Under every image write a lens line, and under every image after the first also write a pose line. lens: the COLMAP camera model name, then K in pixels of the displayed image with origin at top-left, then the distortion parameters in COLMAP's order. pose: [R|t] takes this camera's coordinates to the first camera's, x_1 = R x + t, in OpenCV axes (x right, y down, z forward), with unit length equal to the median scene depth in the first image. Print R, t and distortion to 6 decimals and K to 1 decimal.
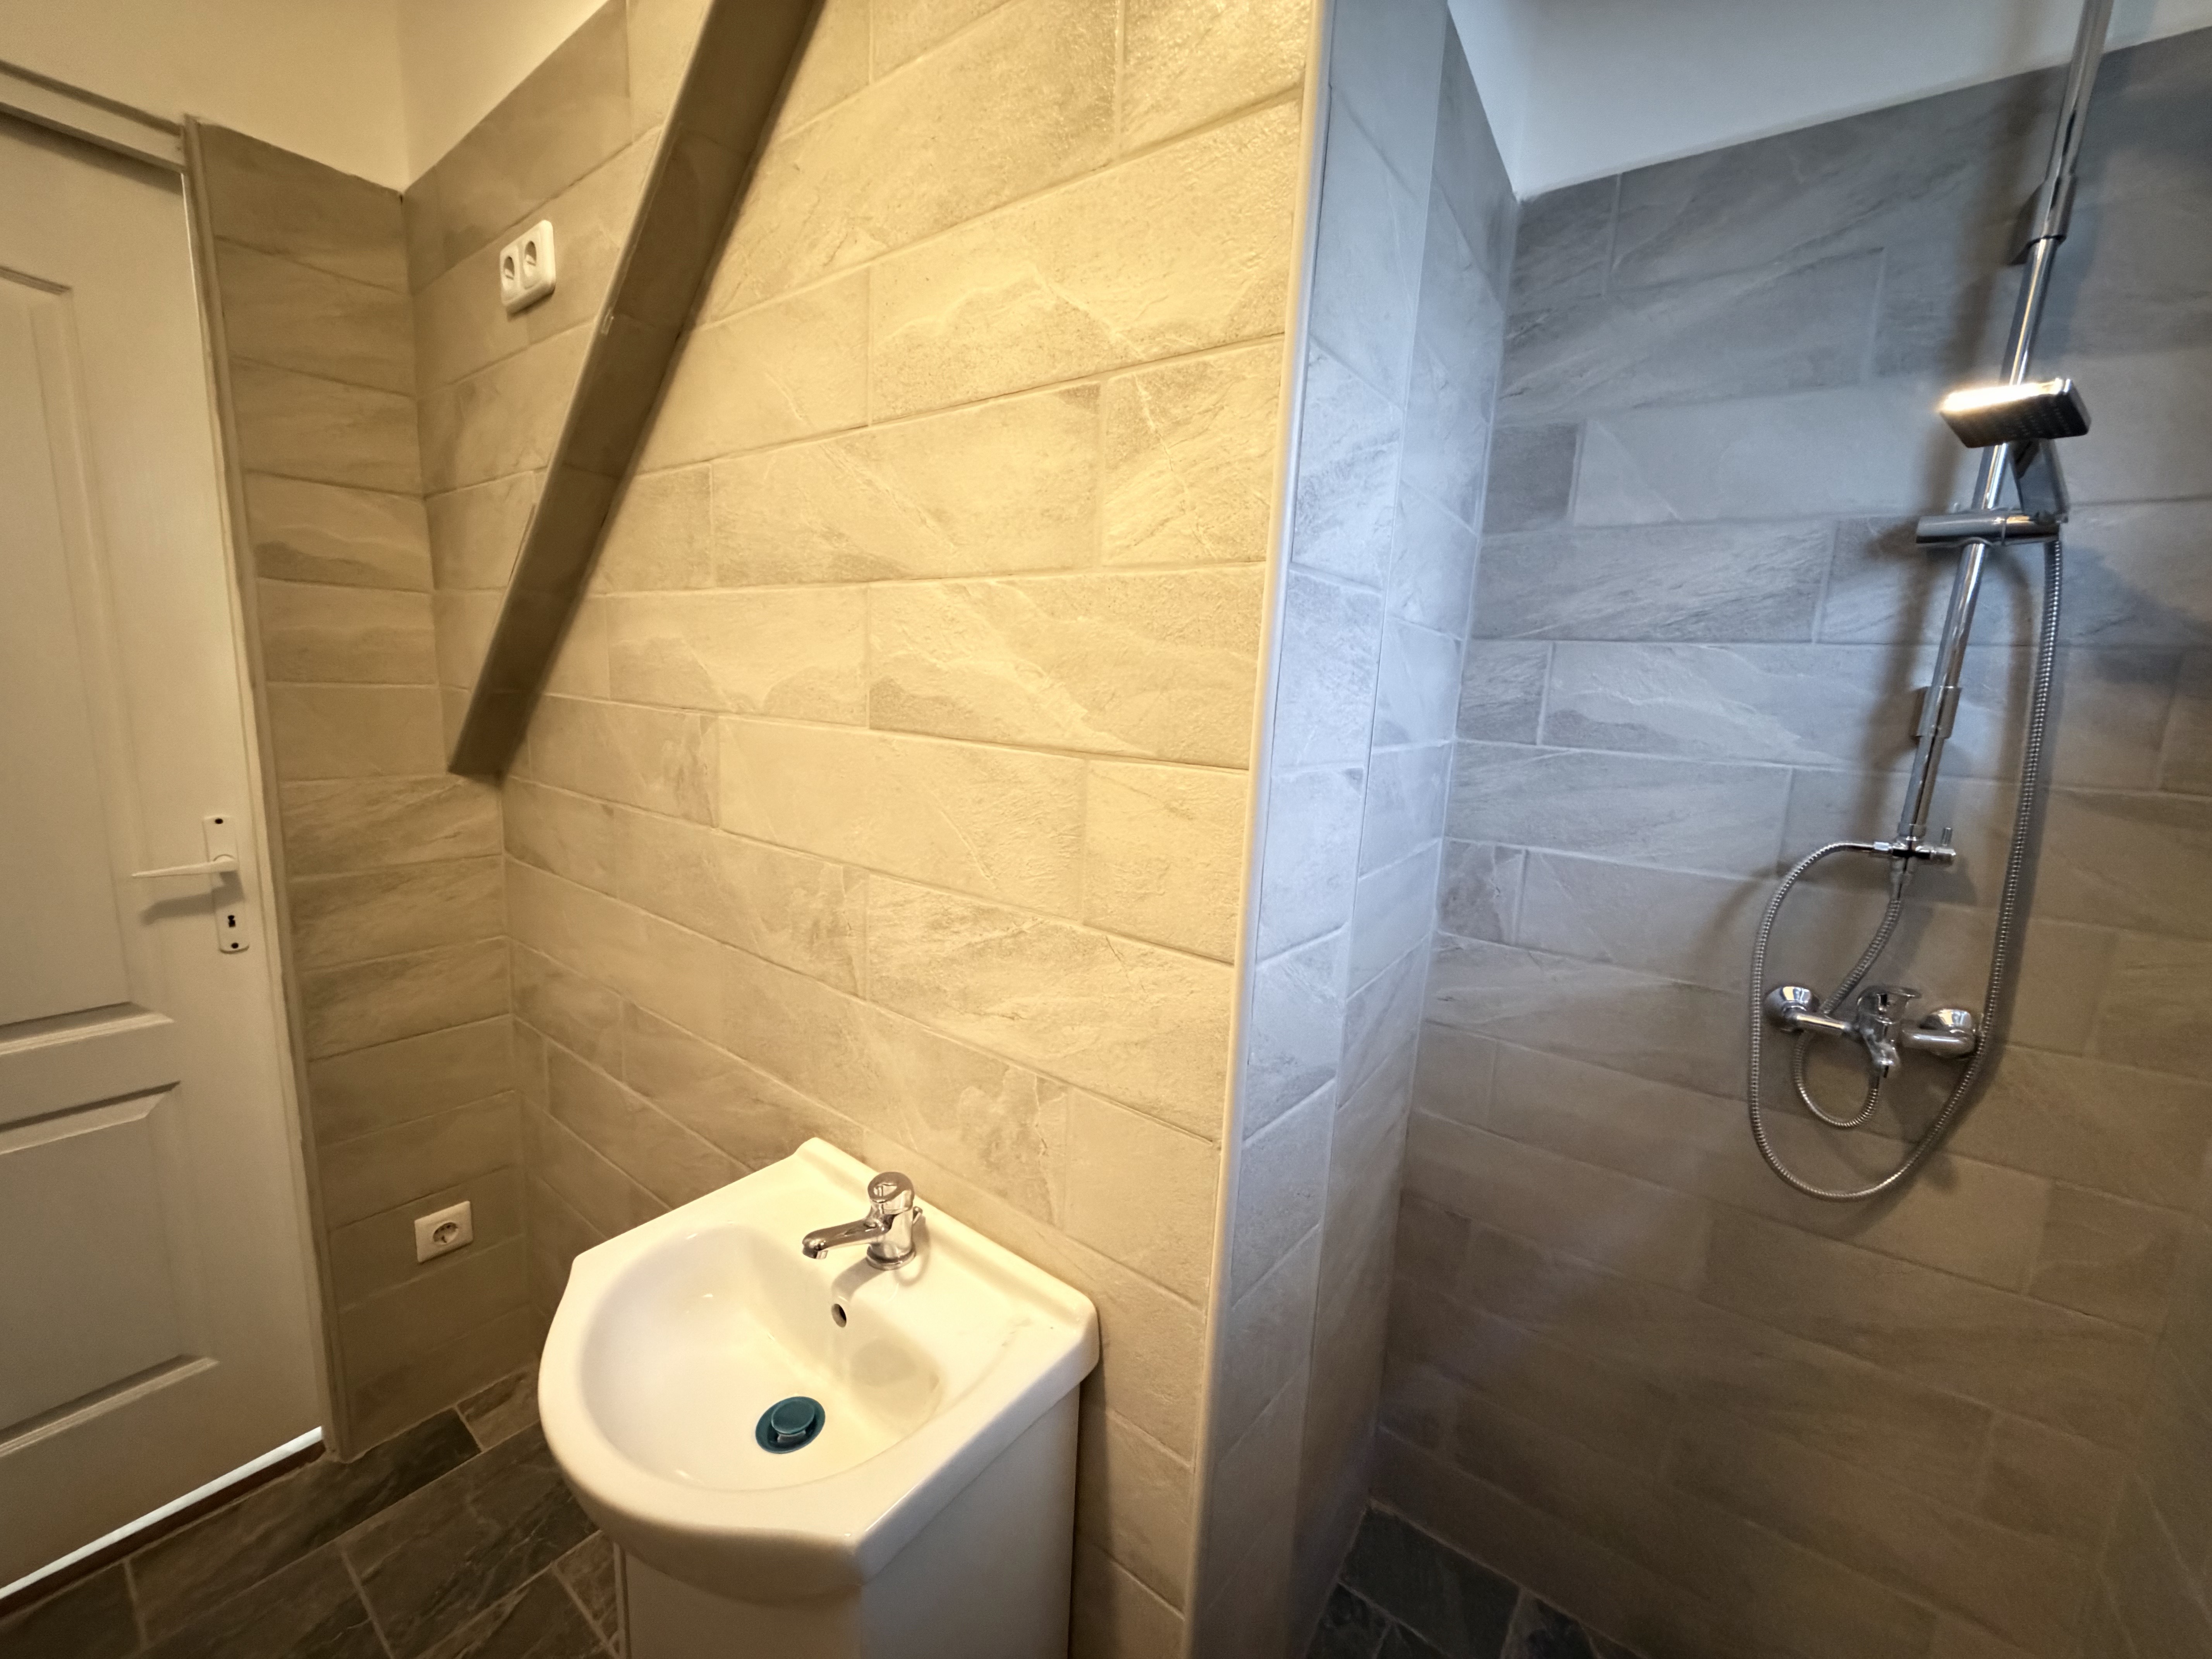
lens RADIAL K [[885.4, 0, 1109.2], [0, 885.4, 830.0], [0, 0, 1]] dist [0.001818, 0.000235]
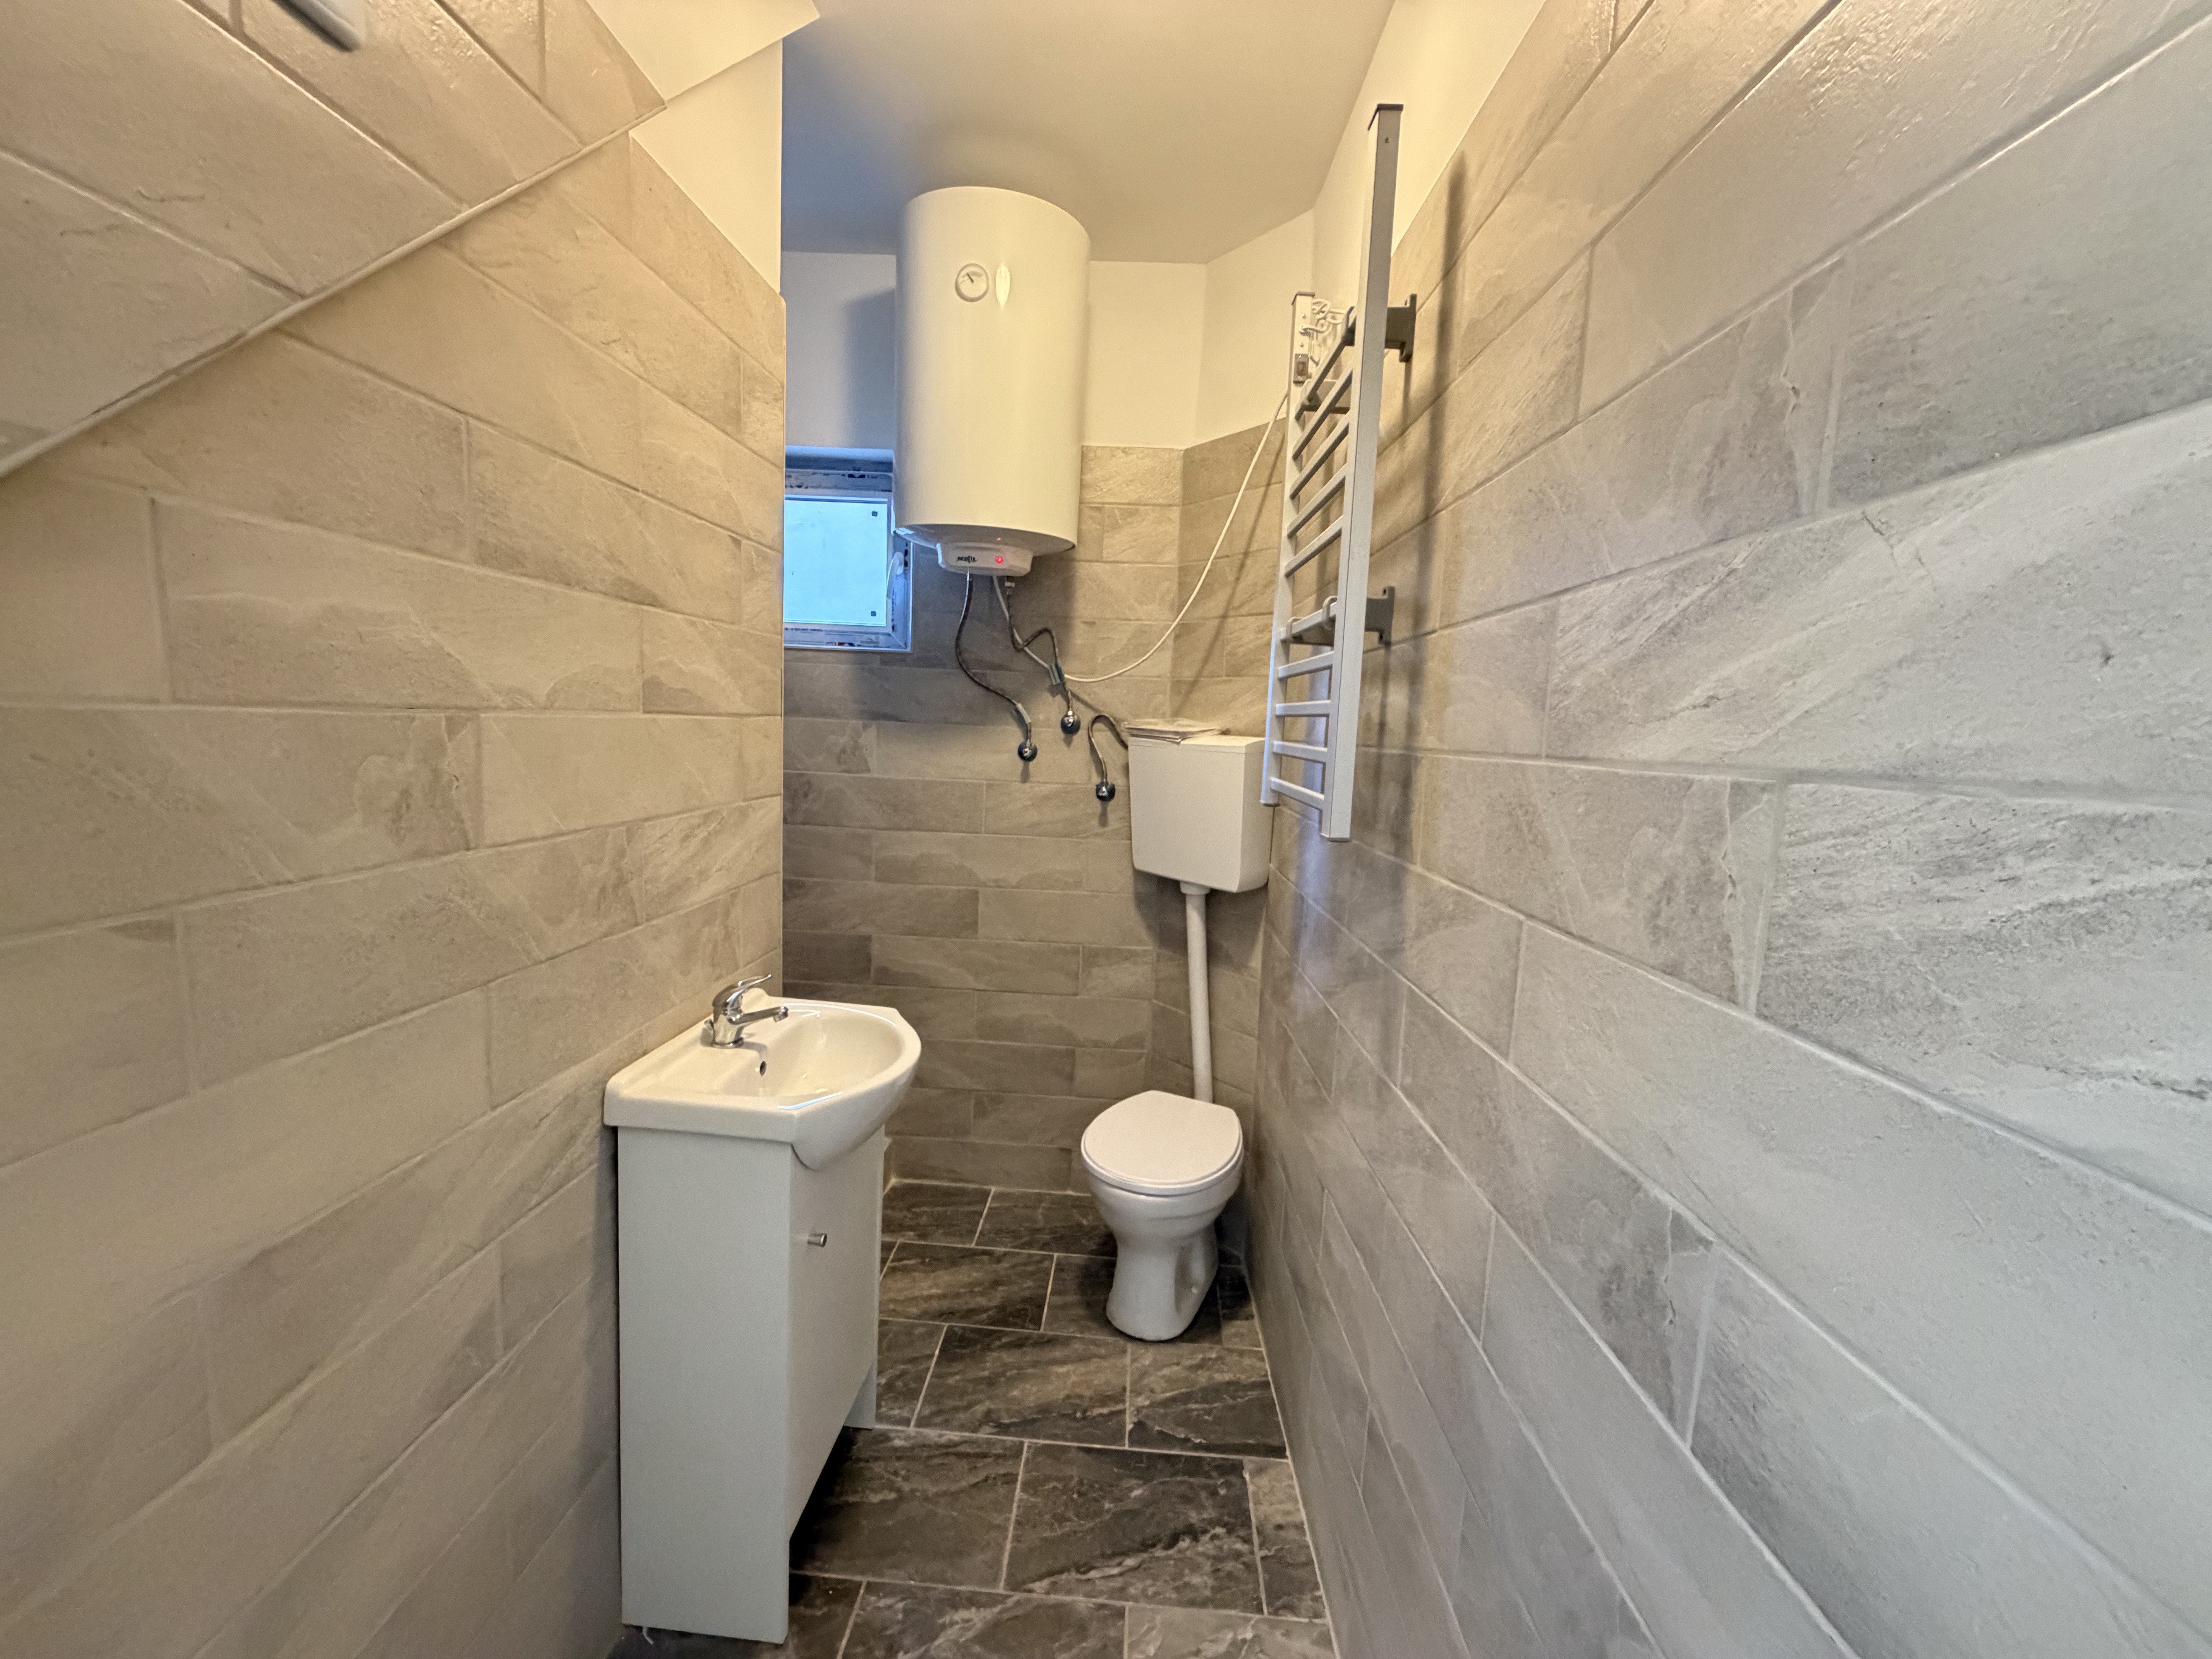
lens RADIAL K [[885.4, 0, 1100.3], [0, 885.4, 826.3], [0, 0, 1]] dist [0.001818, 0.000235]
pose [[-0.551473, -0.169283, 0.816836, -1.712586], [0.067098, 0.967019, 0.245708, -0.223233], [-0.831490, 0.190309, -0.521926, 1.115890]]
